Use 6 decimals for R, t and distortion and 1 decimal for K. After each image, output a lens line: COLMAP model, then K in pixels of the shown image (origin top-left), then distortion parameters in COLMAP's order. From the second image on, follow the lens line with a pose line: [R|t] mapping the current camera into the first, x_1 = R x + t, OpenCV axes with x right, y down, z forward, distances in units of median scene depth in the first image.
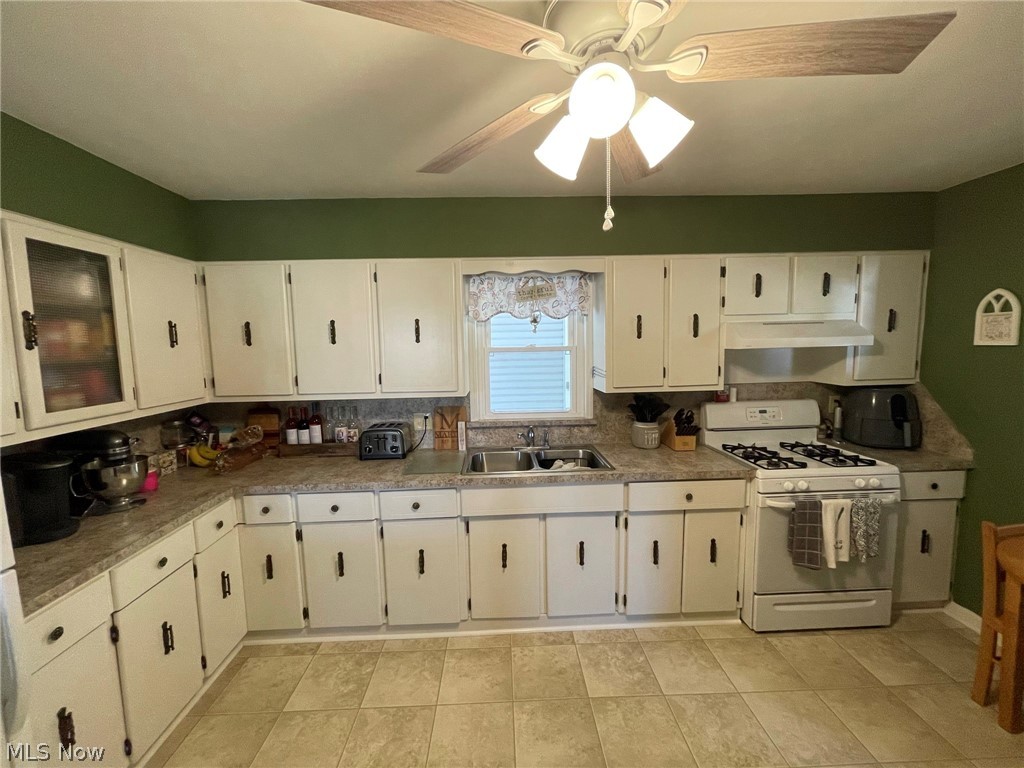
lens RADIAL K [[413.4, 0, 506.4], [0, 413.4, 381.4], [0, 0, 1]] dist [-0.004219, -0.000168]
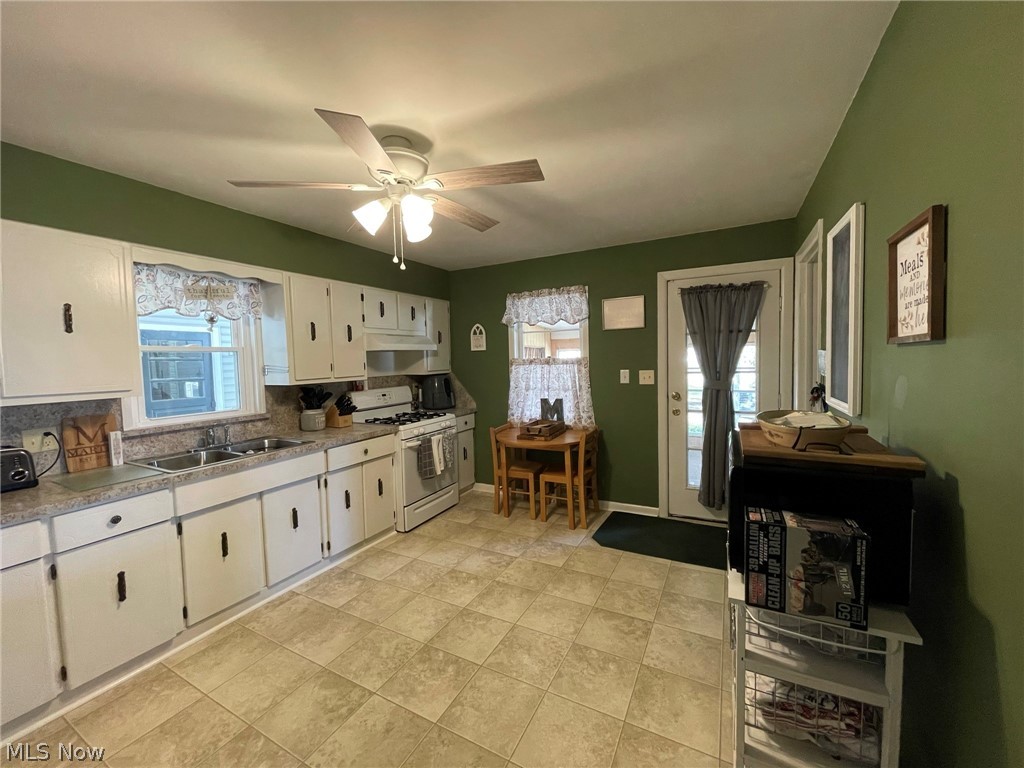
lens RADIAL K [[413.4, 0, 512.8], [0, 413.4, 382.1], [0, 0, 1]] dist [-0.004219, -0.000168]
pose [[0.487033, -0.040501, 0.872444, -0.521688], [0.095394, 0.995415, -0.007043, 0.095850], [-0.868158, 0.086656, 0.488663, -0.149221]]
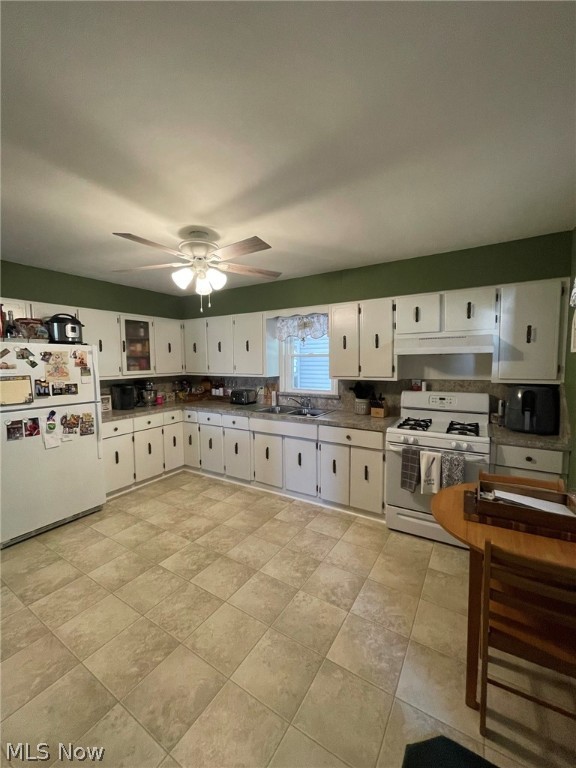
lens RADIAL K [[310.1, 0, 287.3], [0, 310.1, 380.0], [0, 0, 1]] dist [-0.004219, -0.000168]
pose [[0.832983, 0.050820, -0.550959, 0.905942], [-0.061049, 0.998135, -0.000233, 0.048115], [0.549920, 0.033830, 0.834532, -0.255308]]
